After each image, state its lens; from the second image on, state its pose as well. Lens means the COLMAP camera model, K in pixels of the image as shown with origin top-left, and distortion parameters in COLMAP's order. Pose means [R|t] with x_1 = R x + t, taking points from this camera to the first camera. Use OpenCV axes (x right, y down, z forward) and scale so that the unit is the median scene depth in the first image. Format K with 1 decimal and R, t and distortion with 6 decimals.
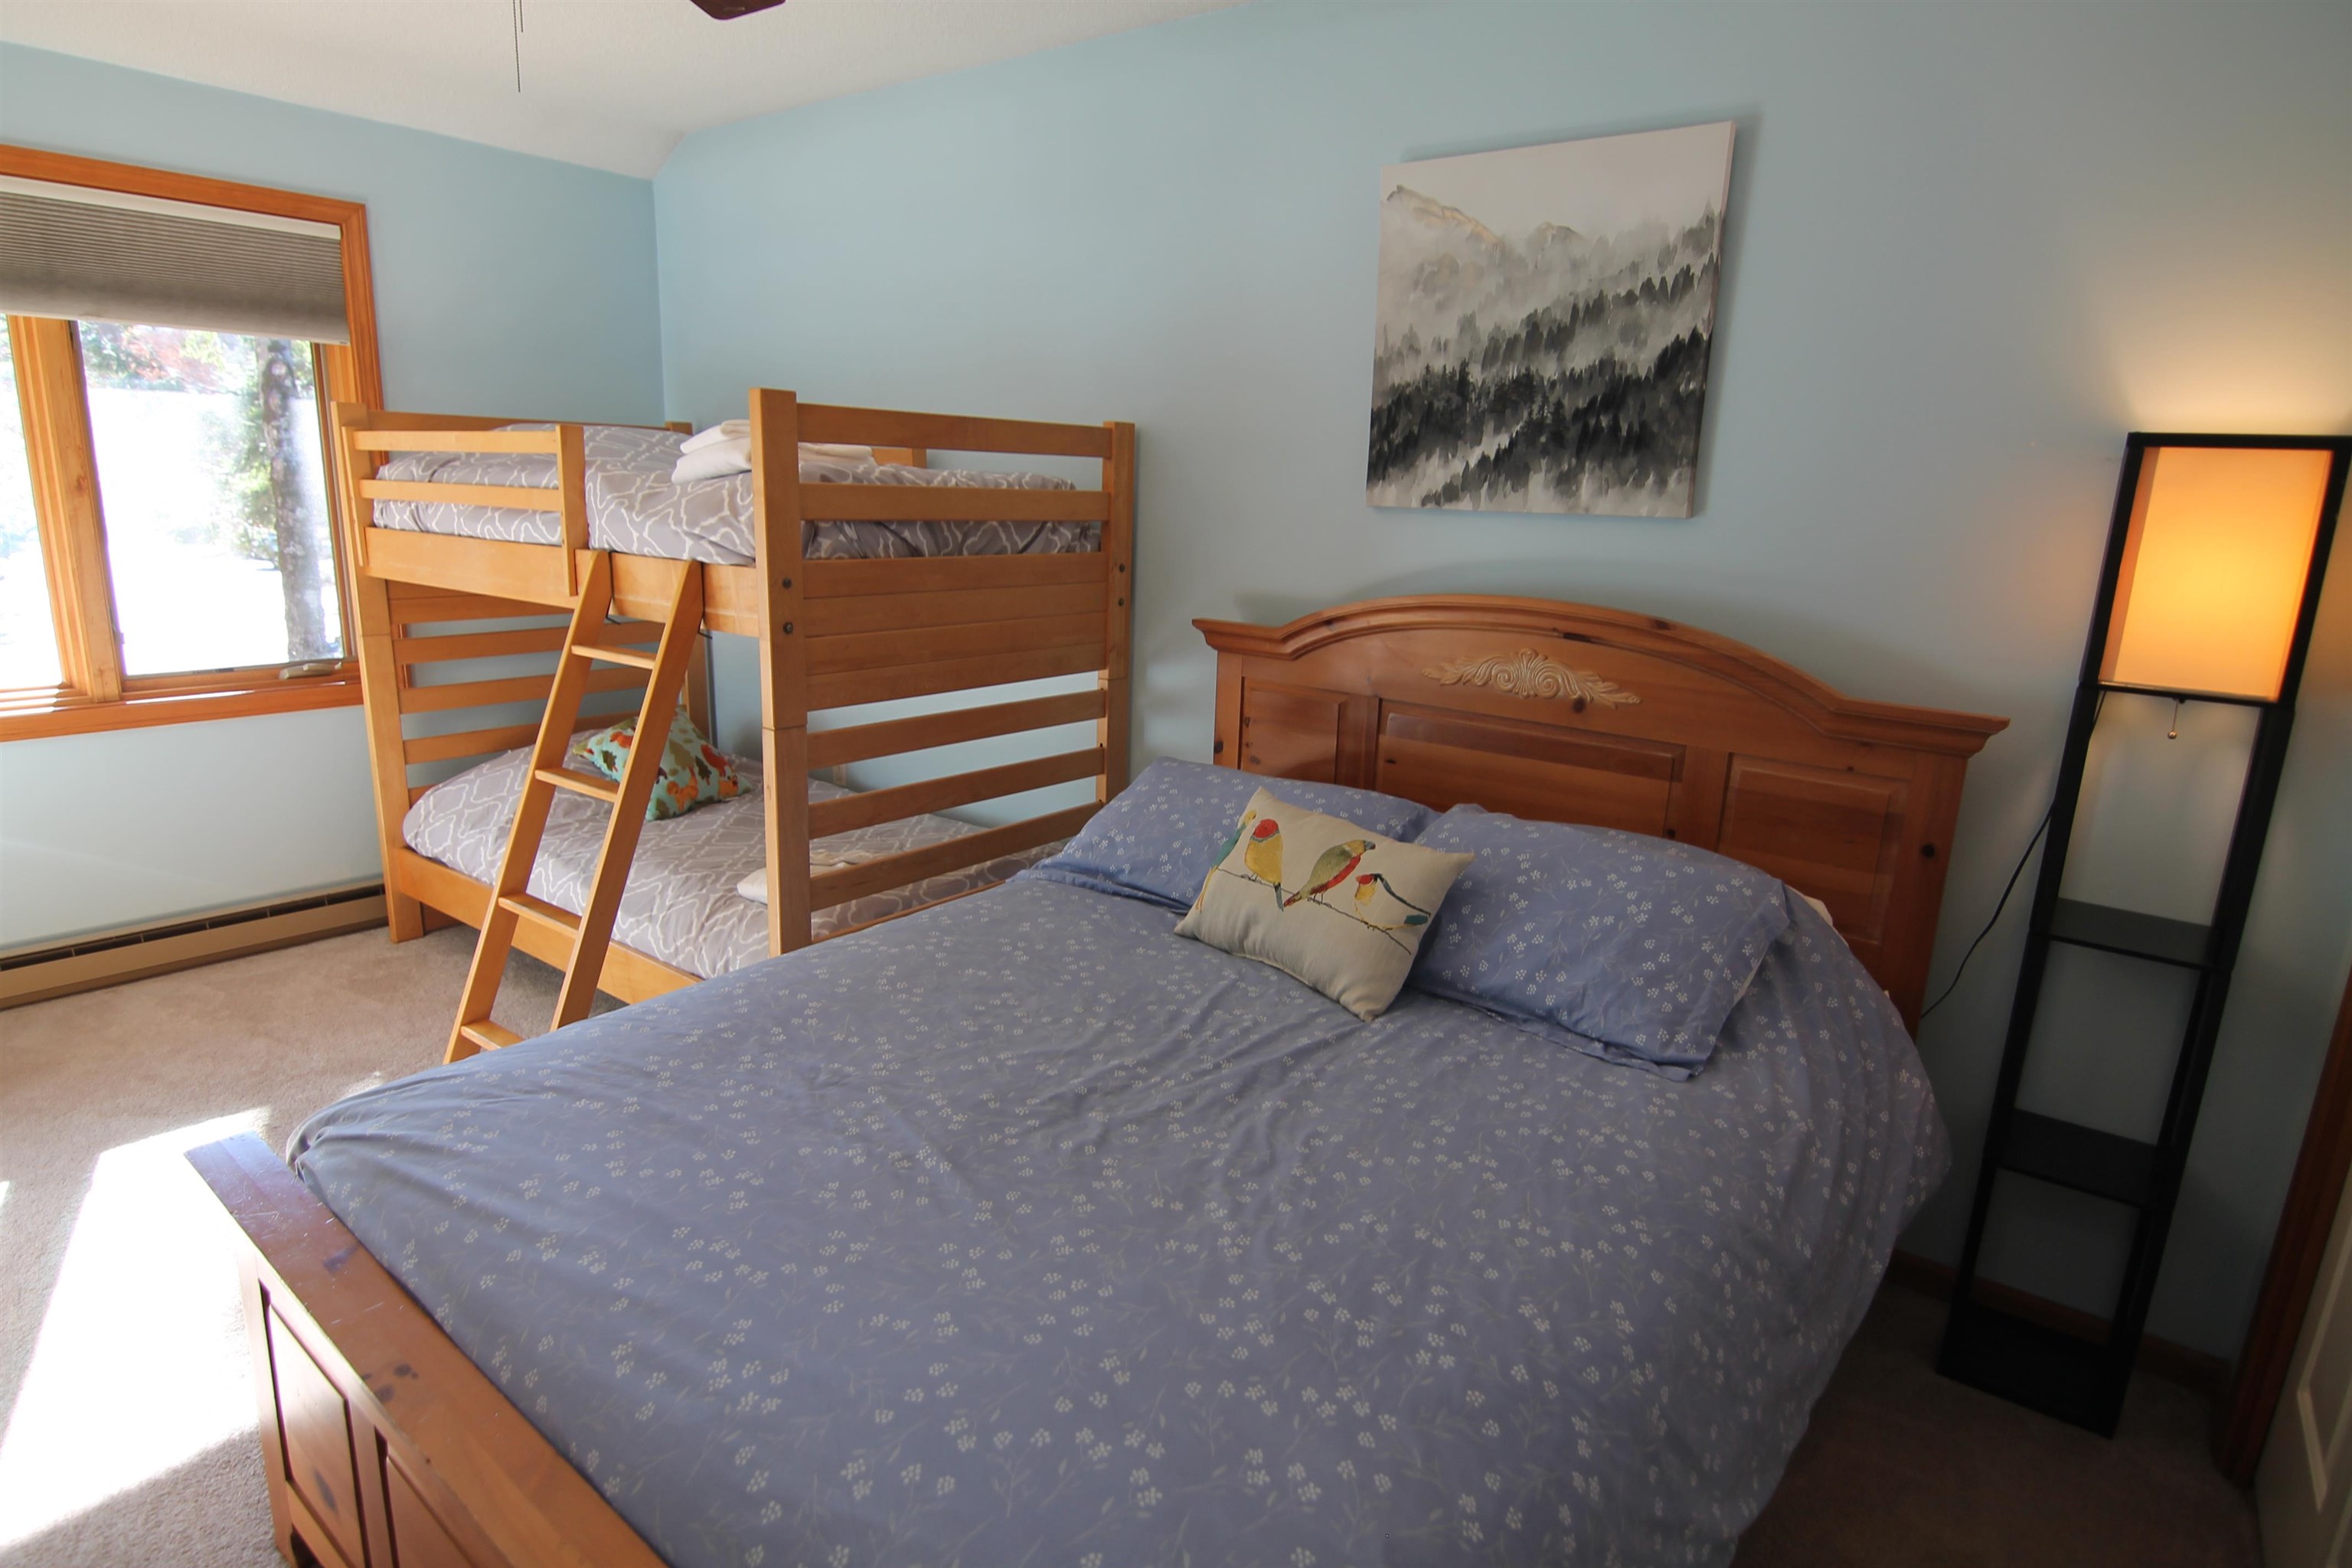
lens RADIAL K [[1279.7, 0, 1177.7], [0, 1279.7, 798.1], [0, 0, 1]] dist [-0.008094, -0.002273]
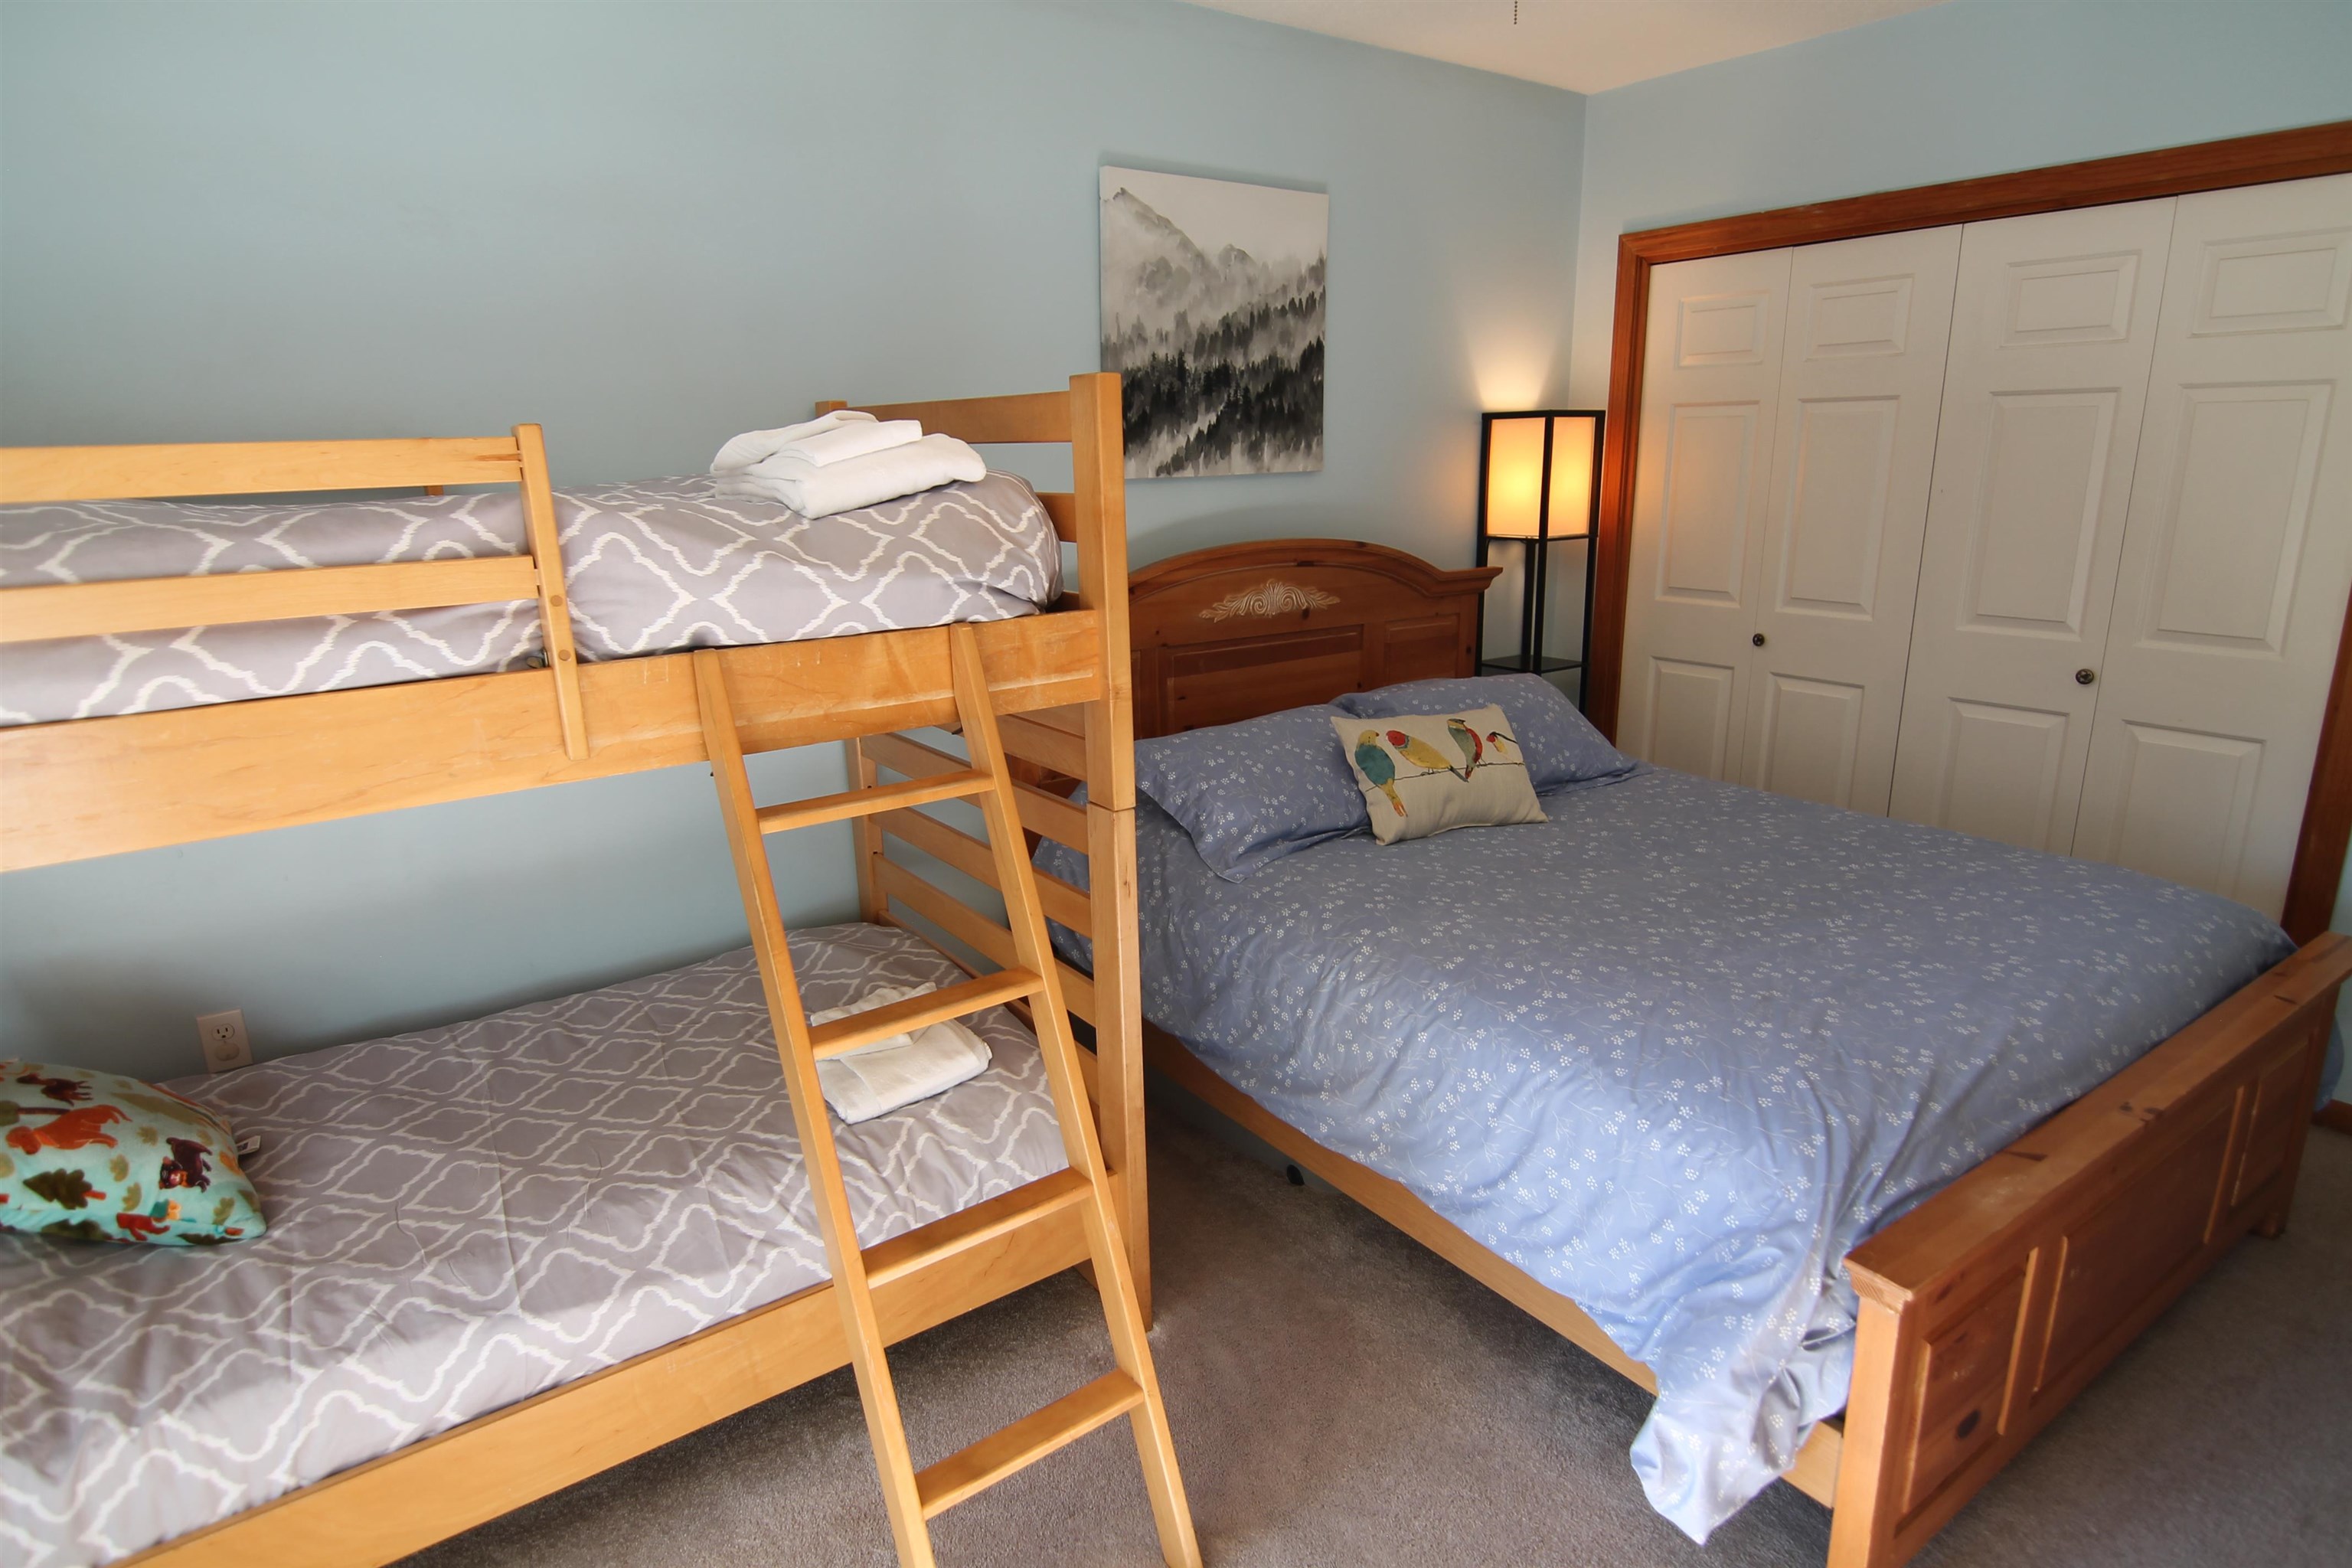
lens RADIAL K [[1279.7, 0, 1177.7], [0, 1279.7, 798.1], [0, 0, 1]] dist [-0.008094, -0.002273]
pose [[0.275246, -0.293717, 0.915407, -1.023500], [0.256135, 0.940174, 0.224649, -0.227934], [-0.926625, 0.172634, 0.334011, 0.704810]]
